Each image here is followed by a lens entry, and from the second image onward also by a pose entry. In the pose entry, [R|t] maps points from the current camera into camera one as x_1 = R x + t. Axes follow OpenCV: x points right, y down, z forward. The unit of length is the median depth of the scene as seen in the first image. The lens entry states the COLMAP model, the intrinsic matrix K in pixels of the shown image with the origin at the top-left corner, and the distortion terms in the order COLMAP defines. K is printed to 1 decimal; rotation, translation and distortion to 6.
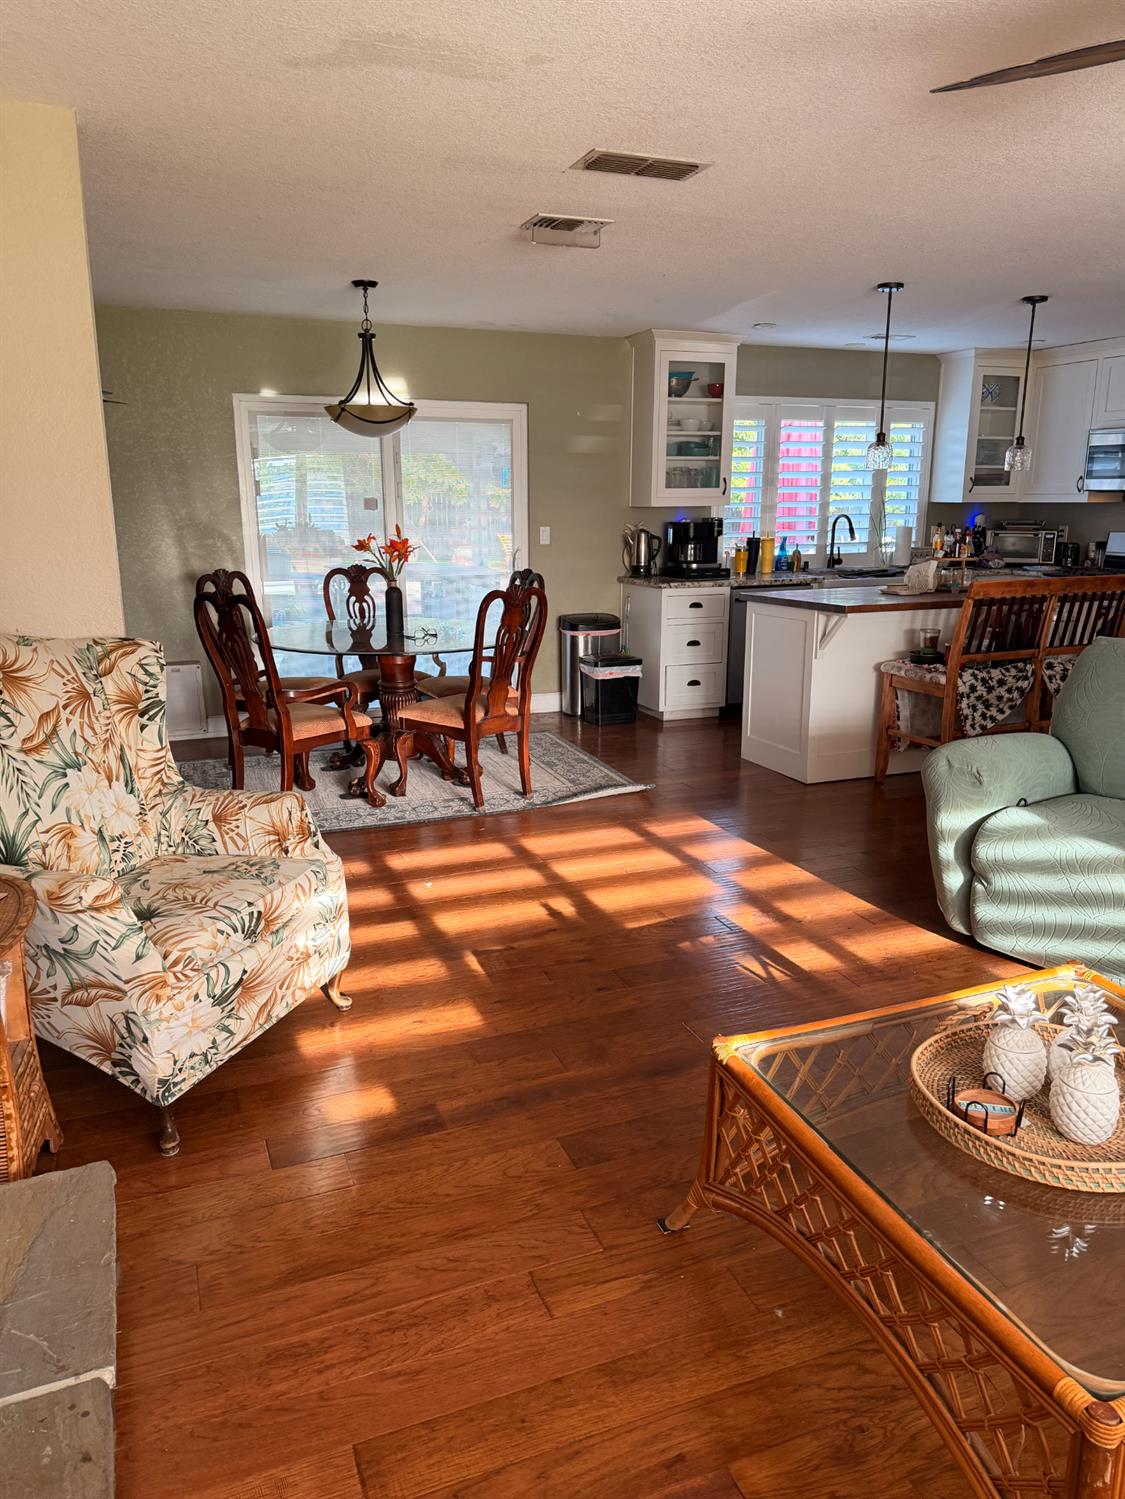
lens RADIAL K [[1034.3, 0, 558.6], [0, 1034.3, 757.3], [0, 0, 1]] dist [0.170362, -0.300957]
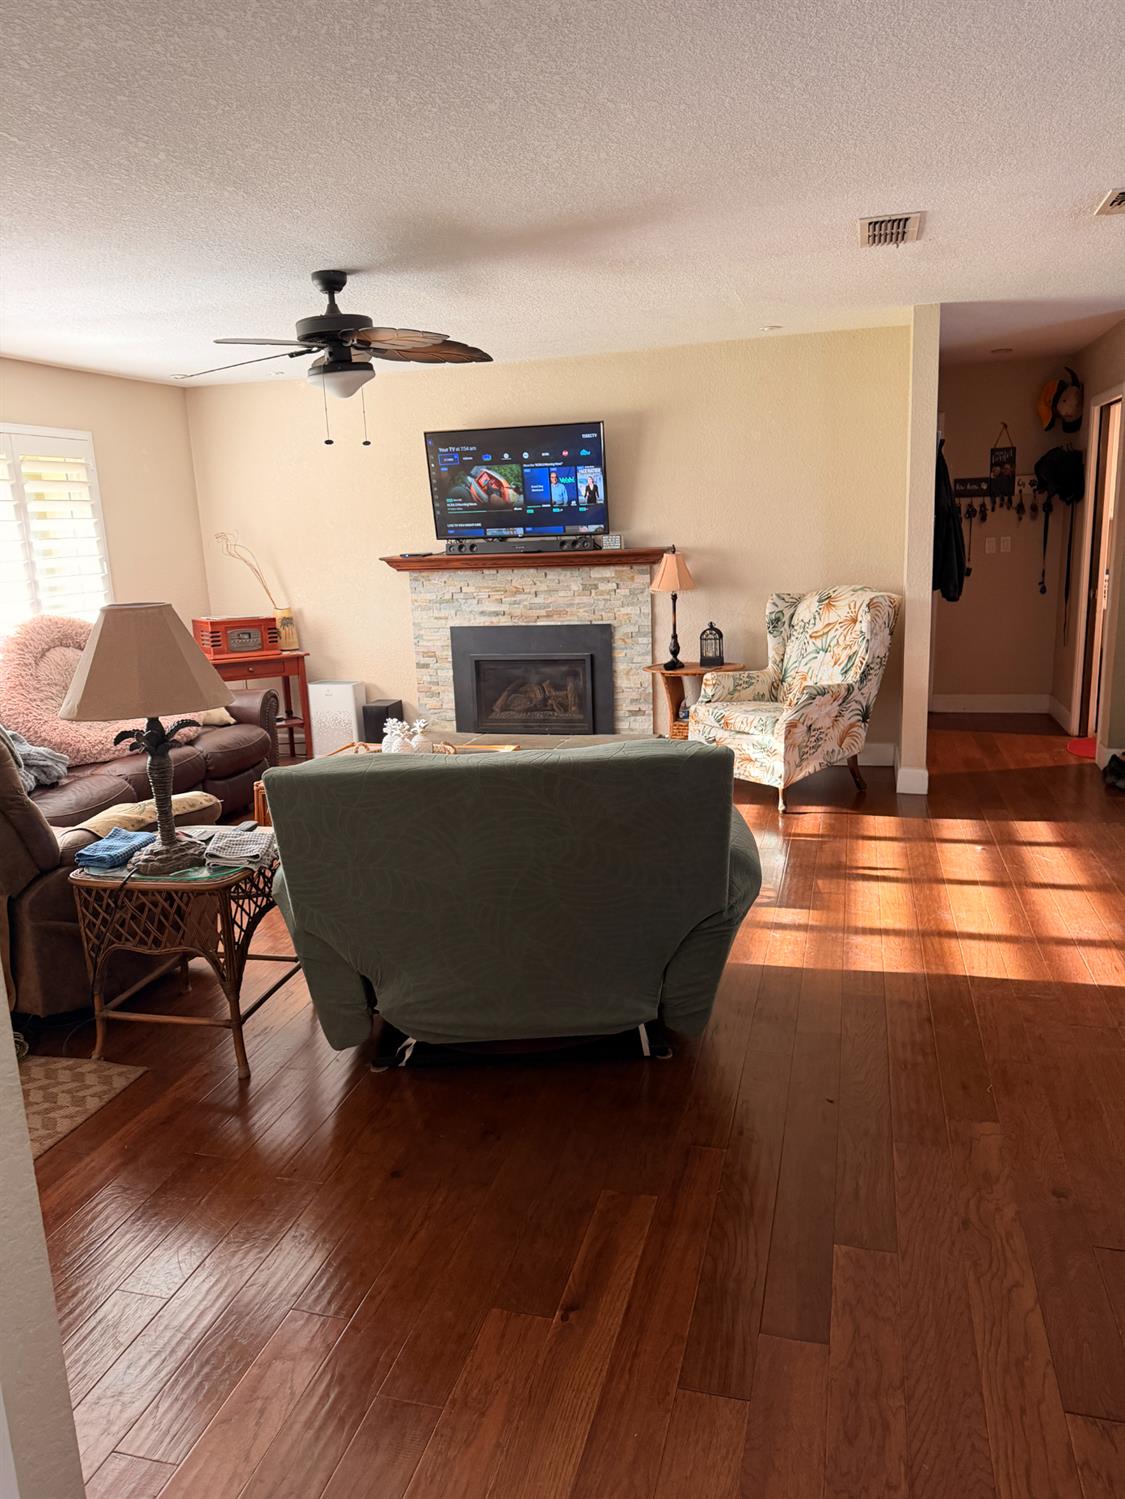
lens RADIAL K [[1046.8, 0, 562.5], [0, 1046.8, 749.5], [0, 0, 1]] dist [0.117547, -0.125206]
pose [[-0.606391, 0.192249, -0.771577, 1.481055], [-0.152889, 0.924039, 0.350394, -0.458379], [0.780330, 0.330441, -0.530936, 1.771462]]
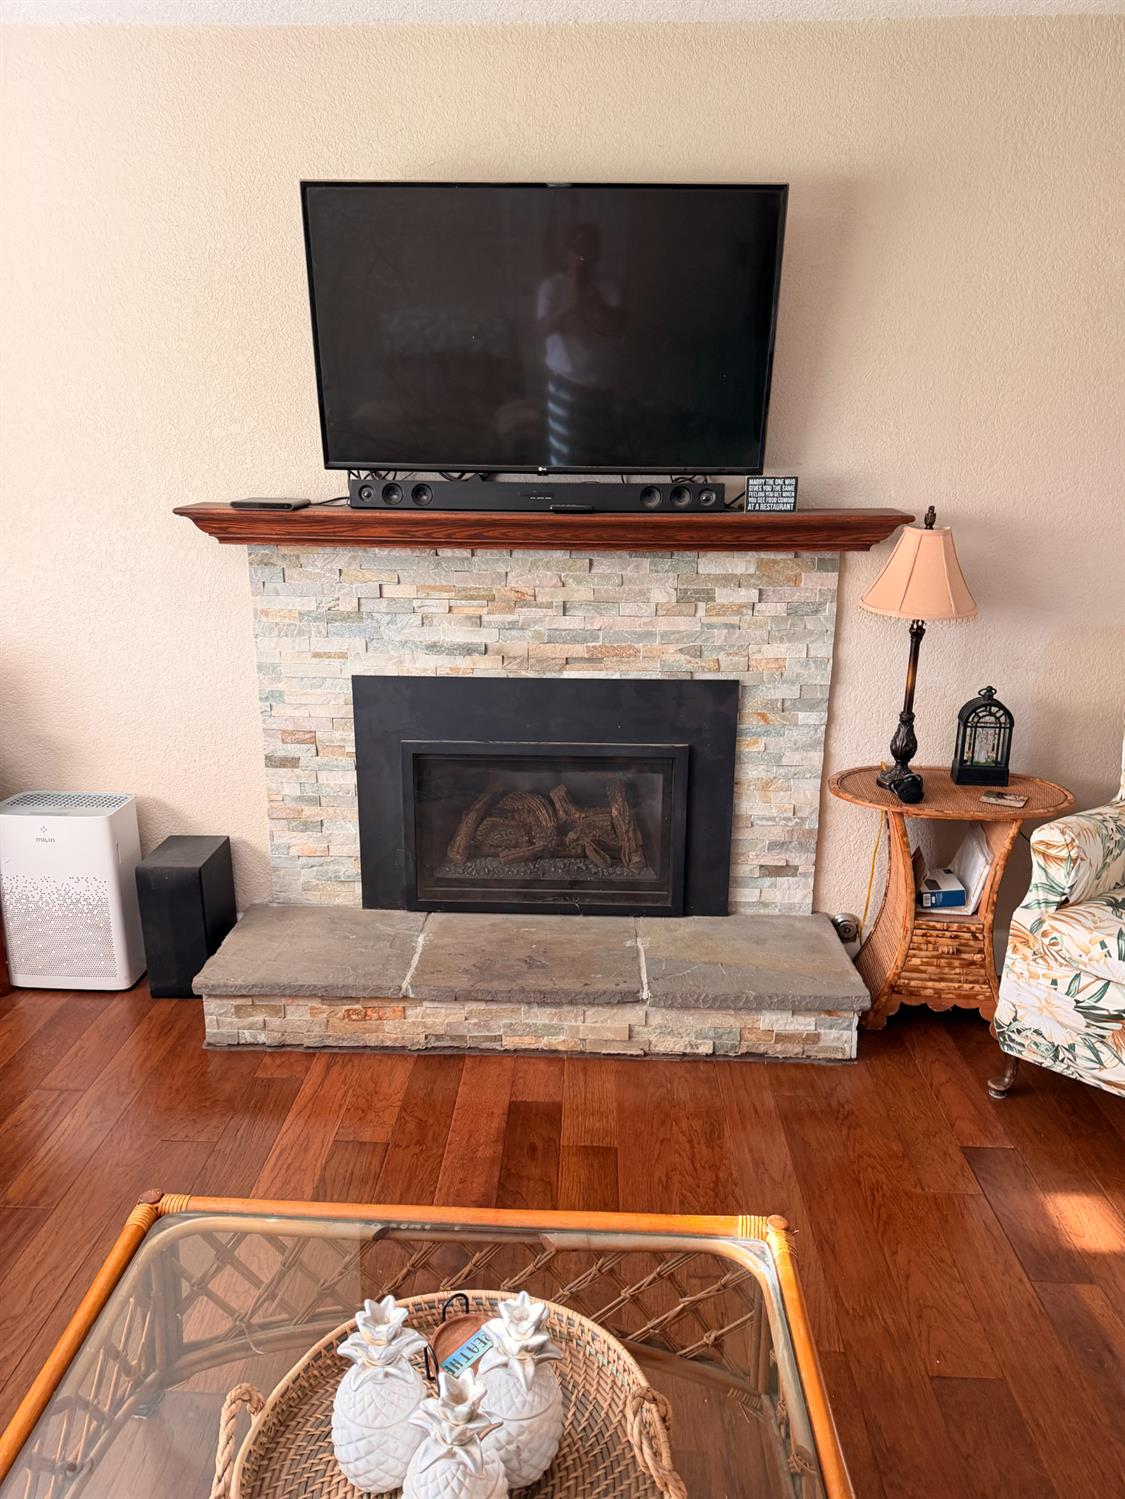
lens RADIAL K [[1034.3, 0, 558.6], [0, 1034.3, 757.3], [0, 0, 1]] dist [0.170362, -0.300957]
pose [[-0.400254, 0.253780, -0.880564, 0.513868], [-0.228897, 0.902747, 0.364217, -0.167576], [0.887357, 0.347338, -0.303239, 0.654459]]
